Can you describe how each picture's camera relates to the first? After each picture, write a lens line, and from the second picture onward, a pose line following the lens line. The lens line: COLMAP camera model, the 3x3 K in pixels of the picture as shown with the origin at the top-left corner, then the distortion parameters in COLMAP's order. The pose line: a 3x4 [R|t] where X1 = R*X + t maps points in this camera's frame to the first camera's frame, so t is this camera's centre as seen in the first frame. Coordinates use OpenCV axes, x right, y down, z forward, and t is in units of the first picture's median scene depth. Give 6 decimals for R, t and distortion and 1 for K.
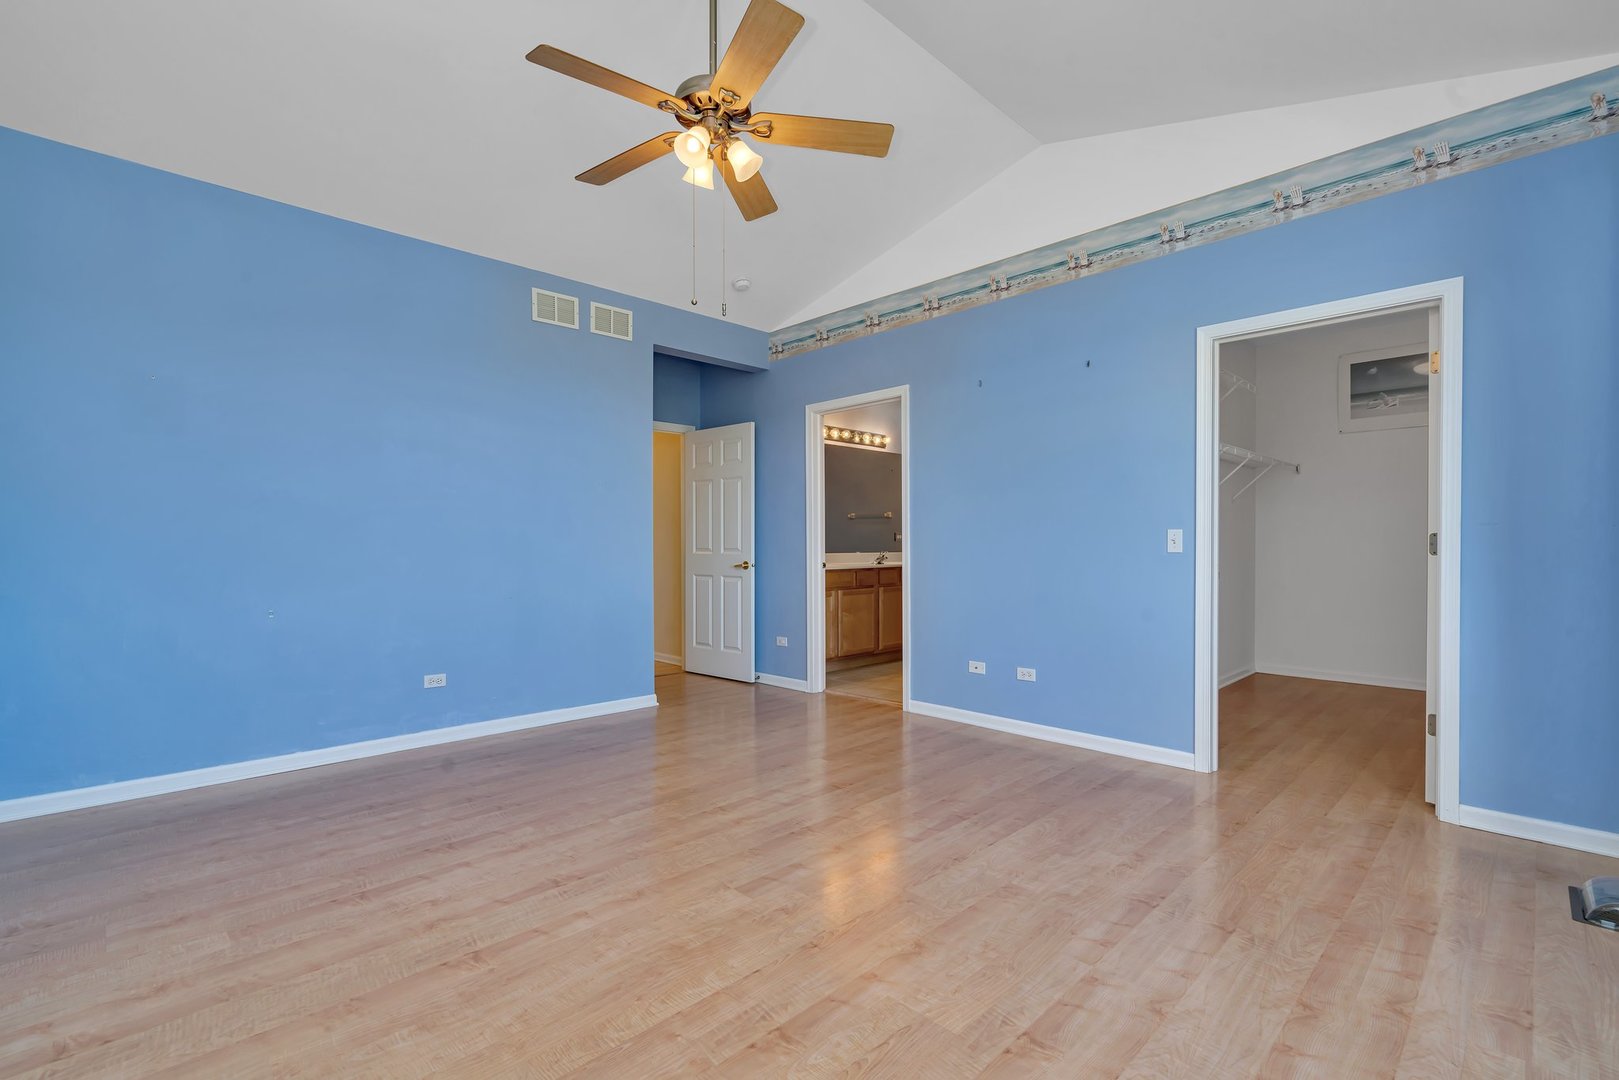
lens RADIAL K [[731.8, 0, 809.5], [0, 731.8, 540.0], [0, 0, 1]] dist [0.002195, 0.000336]
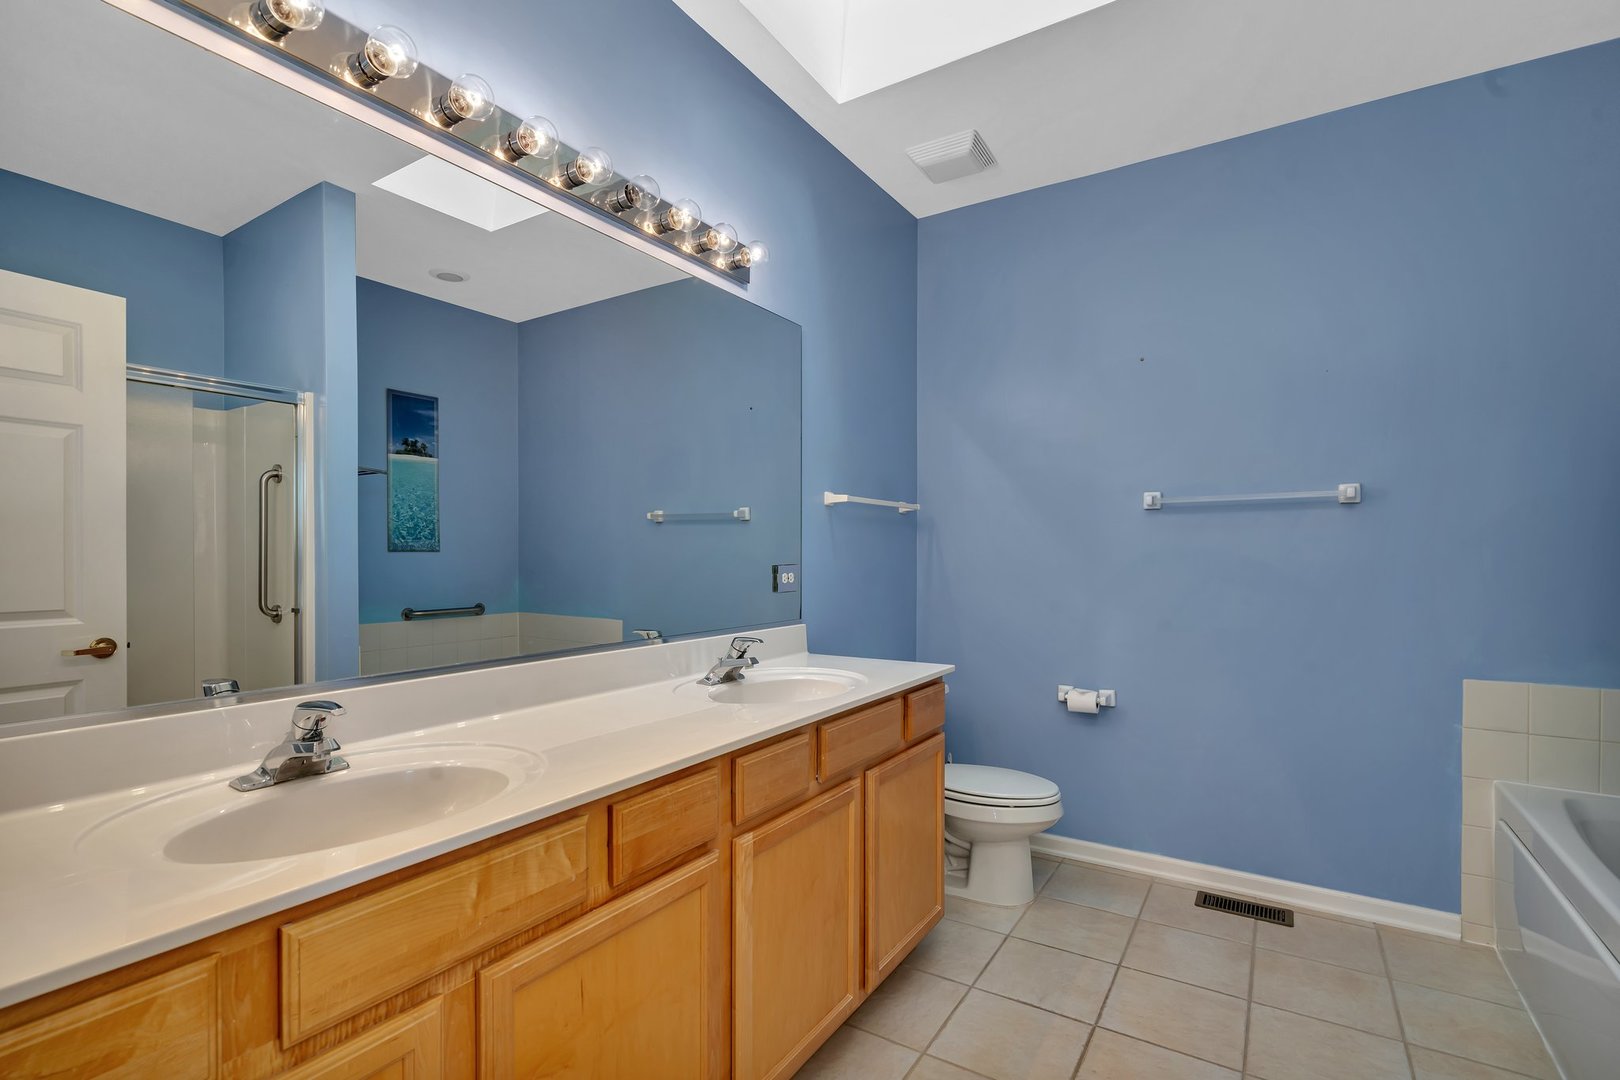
lens RADIAL K [[750.6, 0, 810.0], [0, 750.6, 540.0], [0, 0, 1]] dist [-0.000341, -0.000003]
pose [[0.974671, 0.003796, 0.223612, 0.062091], [-0.000301, 0.999877, -0.015662, -0.015472], [-0.223644, 0.015198, 0.974552, 0.716831]]
